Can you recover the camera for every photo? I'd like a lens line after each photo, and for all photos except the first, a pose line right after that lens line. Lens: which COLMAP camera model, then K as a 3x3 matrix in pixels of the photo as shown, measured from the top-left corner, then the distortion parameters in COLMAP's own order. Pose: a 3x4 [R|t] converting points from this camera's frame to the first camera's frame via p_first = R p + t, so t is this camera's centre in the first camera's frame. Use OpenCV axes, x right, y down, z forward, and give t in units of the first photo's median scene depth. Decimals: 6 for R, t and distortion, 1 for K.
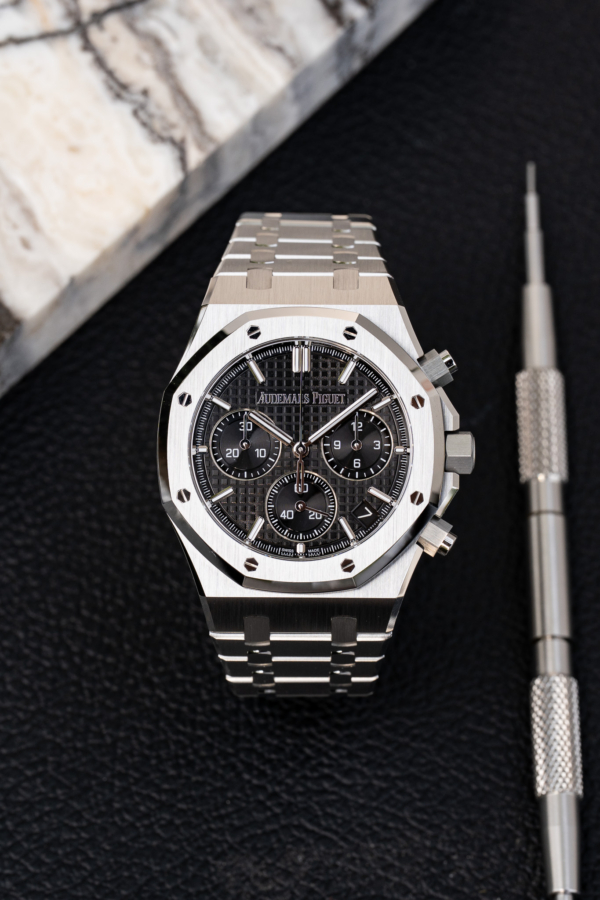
lens RADIAL K [[4933.3, 0, 333.3], [0, 4933.3, 499.9], [0, 0, 1]] dist [1.744863, 0.000000]
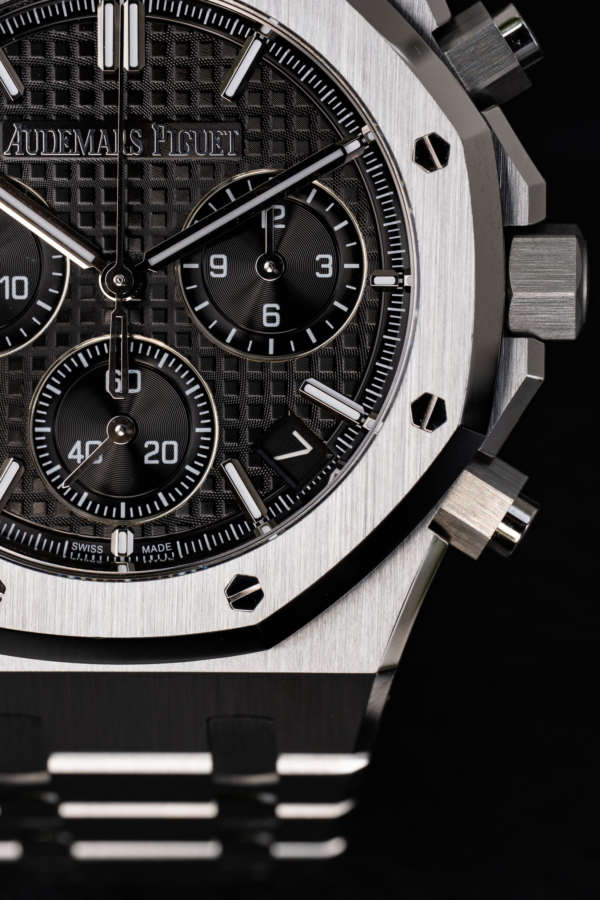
lens RADIAL K [[4933.3, 0, 289.7], [0, 4933.3, 419.8], [0, 0, 1]] dist [1.744863, 0.000000]
pose [[0.999232, -0.001110, -0.039171, 0.021006], [0.004446, 0.996357, 0.085166, -0.031579], [0.038933, -0.085275, 0.995597, 0.623821]]
